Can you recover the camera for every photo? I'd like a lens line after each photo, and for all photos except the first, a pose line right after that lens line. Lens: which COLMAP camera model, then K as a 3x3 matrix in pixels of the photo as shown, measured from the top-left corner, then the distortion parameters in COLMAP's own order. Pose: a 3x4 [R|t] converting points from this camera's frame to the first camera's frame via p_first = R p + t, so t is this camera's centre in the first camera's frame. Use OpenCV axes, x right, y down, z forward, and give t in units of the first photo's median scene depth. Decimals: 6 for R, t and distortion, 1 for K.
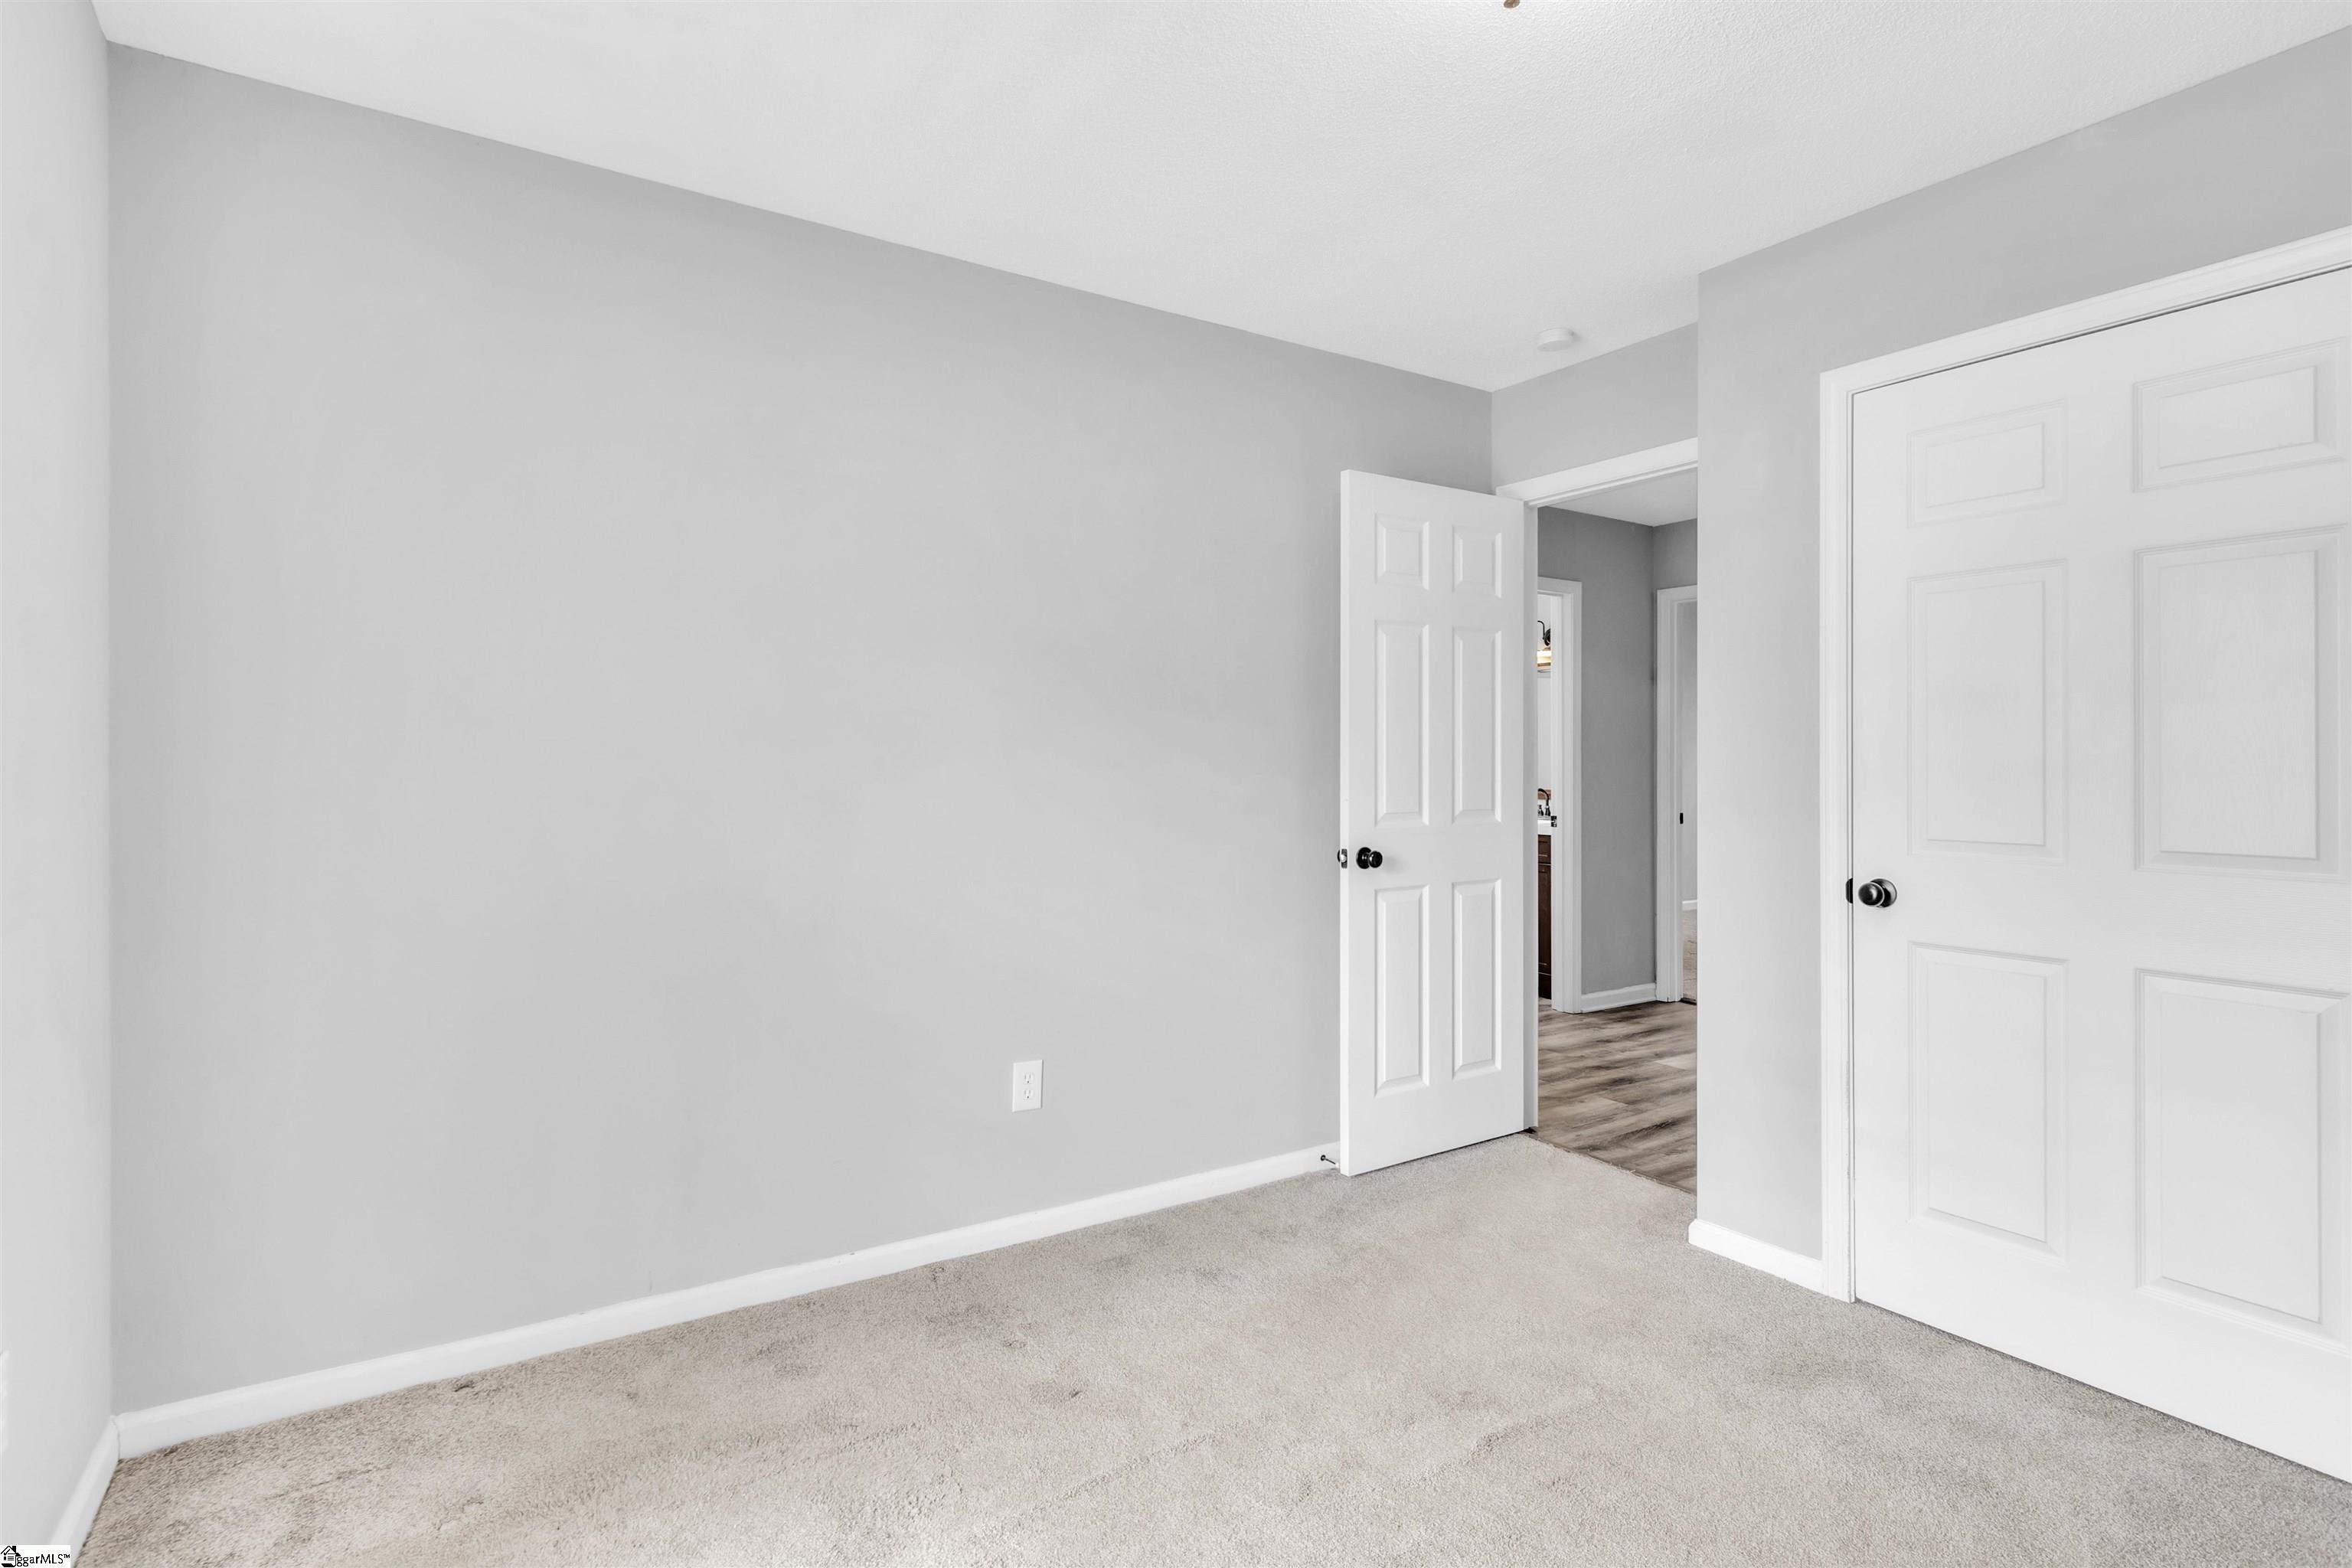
lens RADIAL K [[1160.7, 0, 1176.0], [0, 1160.7, 784.0], [0, 0, 1]] dist [0.000137, -0.000042]
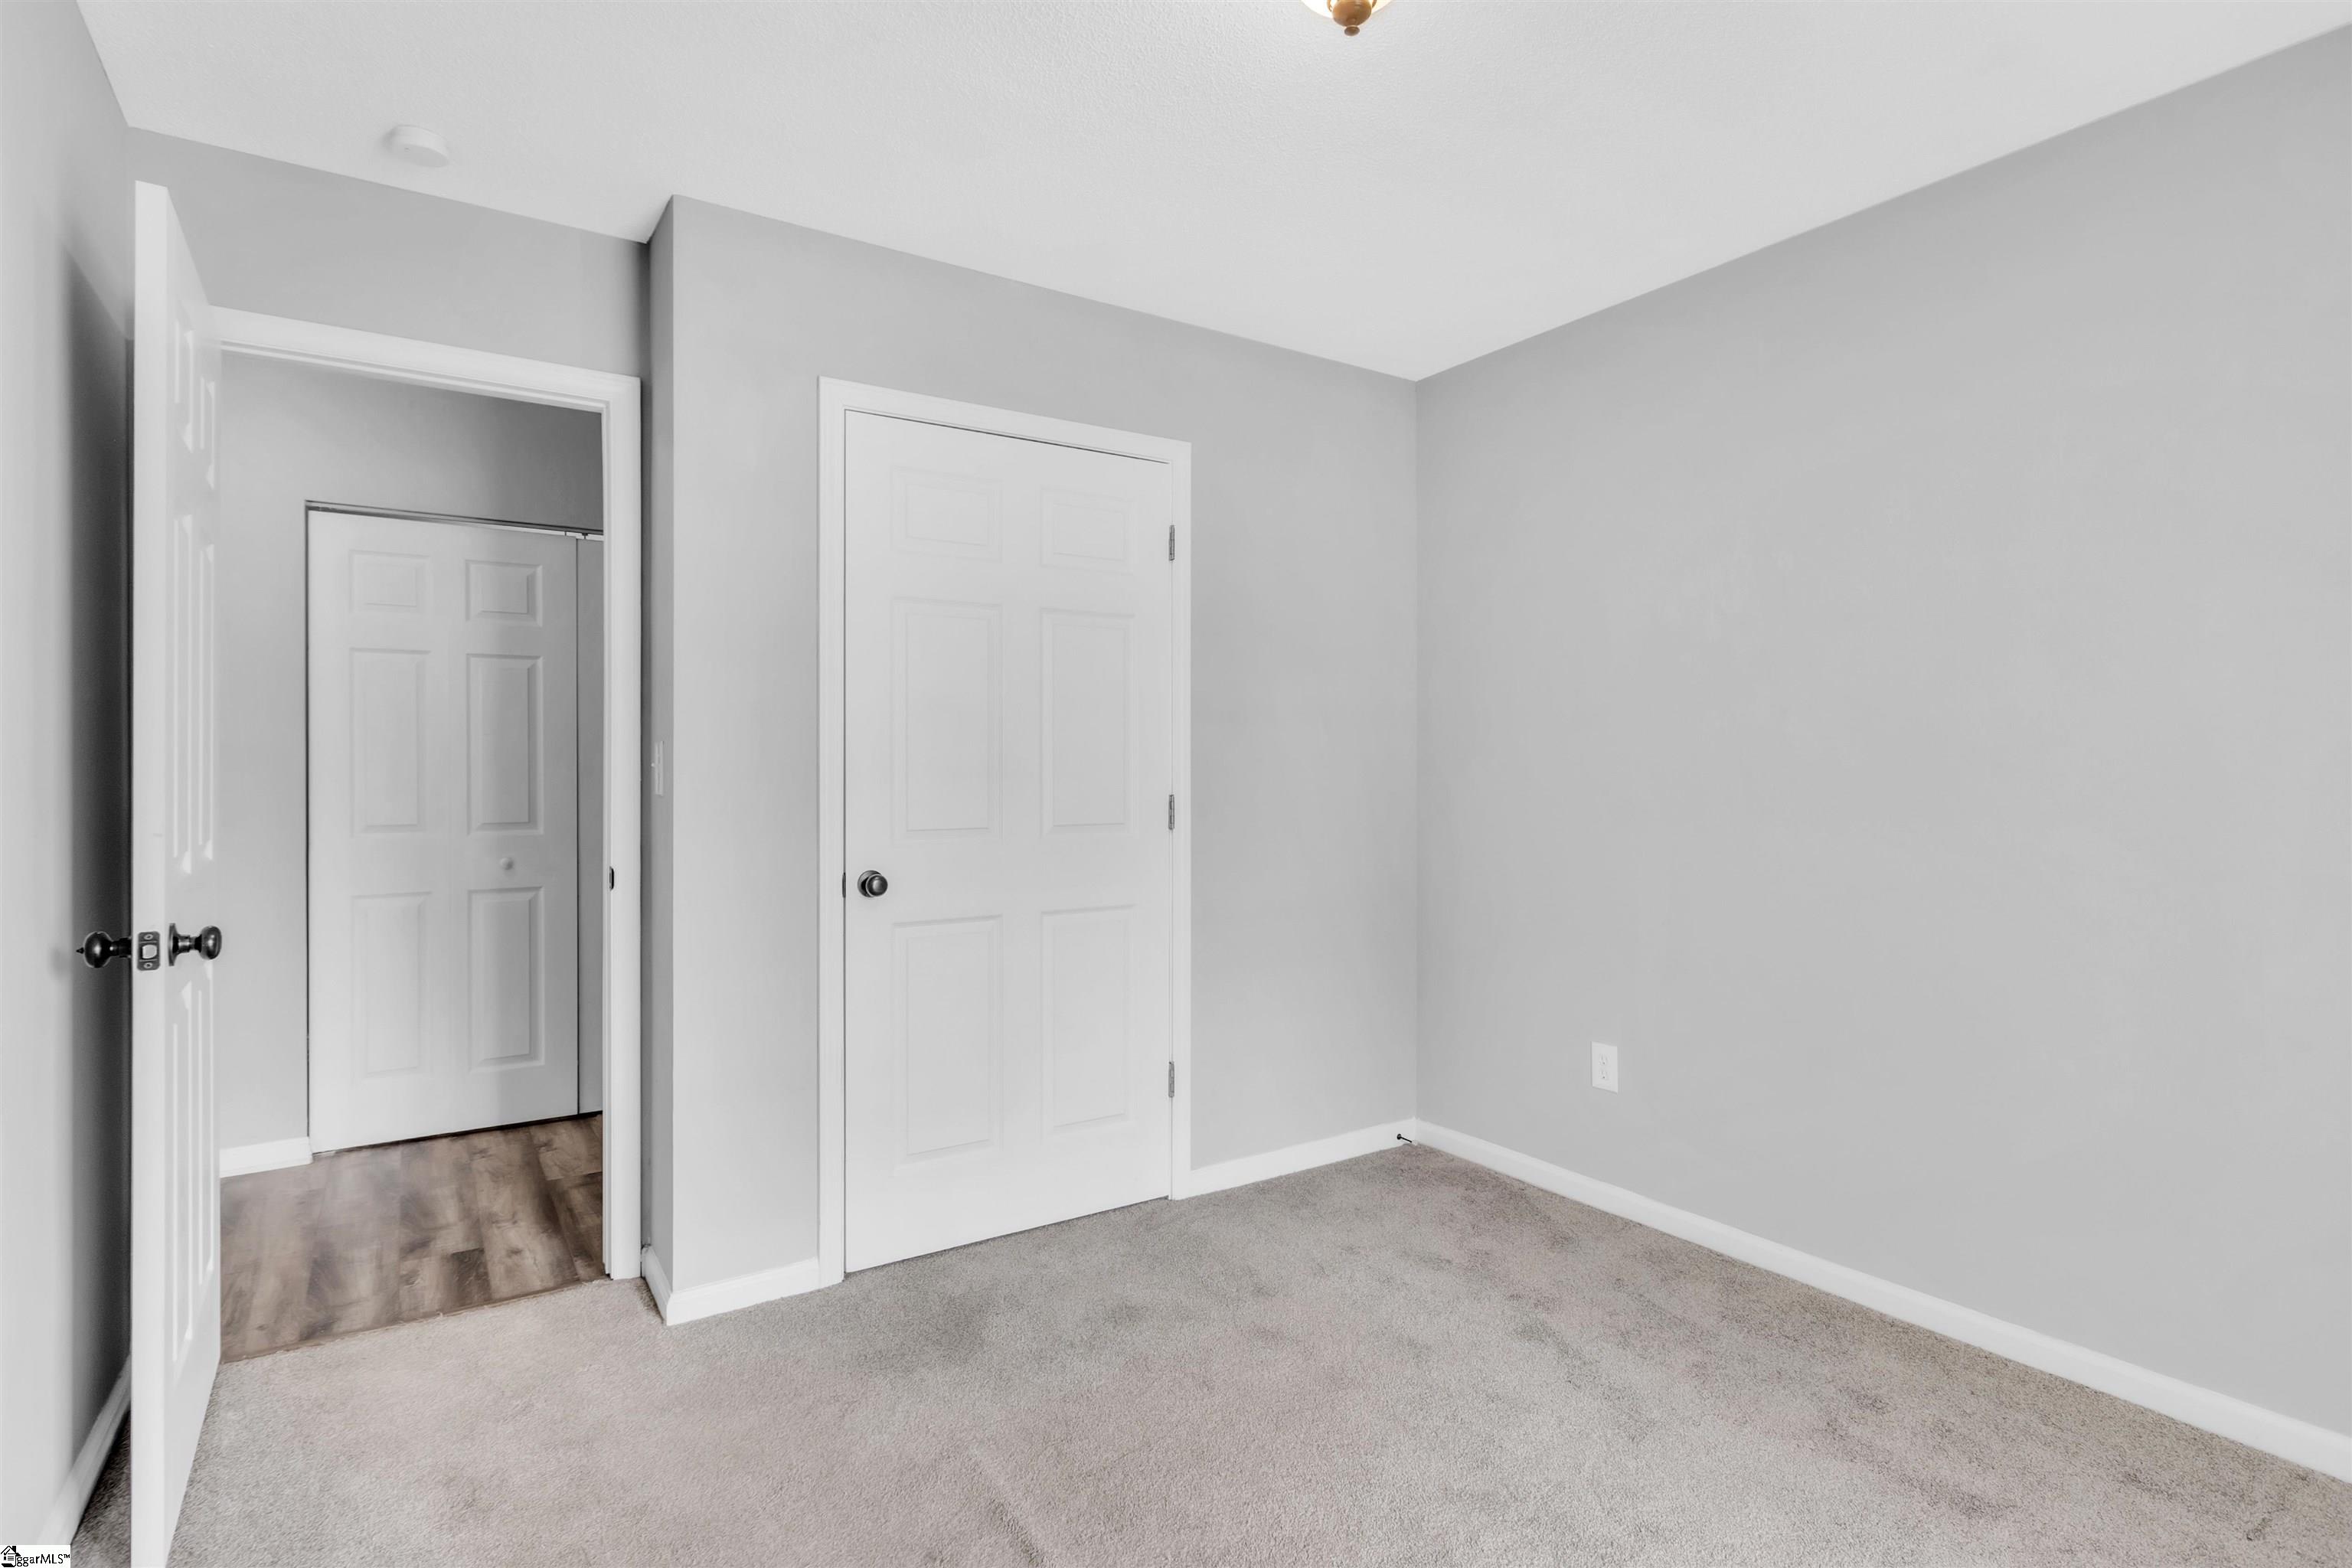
lens RADIAL K [[1160.7, 0, 1176.0], [0, 1160.7, 784.0], [0, 0, 1]] dist [0.000137, -0.000042]
pose [[-0.007310, -0.016925, 0.999830, -0.456763], [0.017694, 0.999698, 0.017052, -0.011674], [-0.999817, 0.017816, -0.007008, 0.702336]]
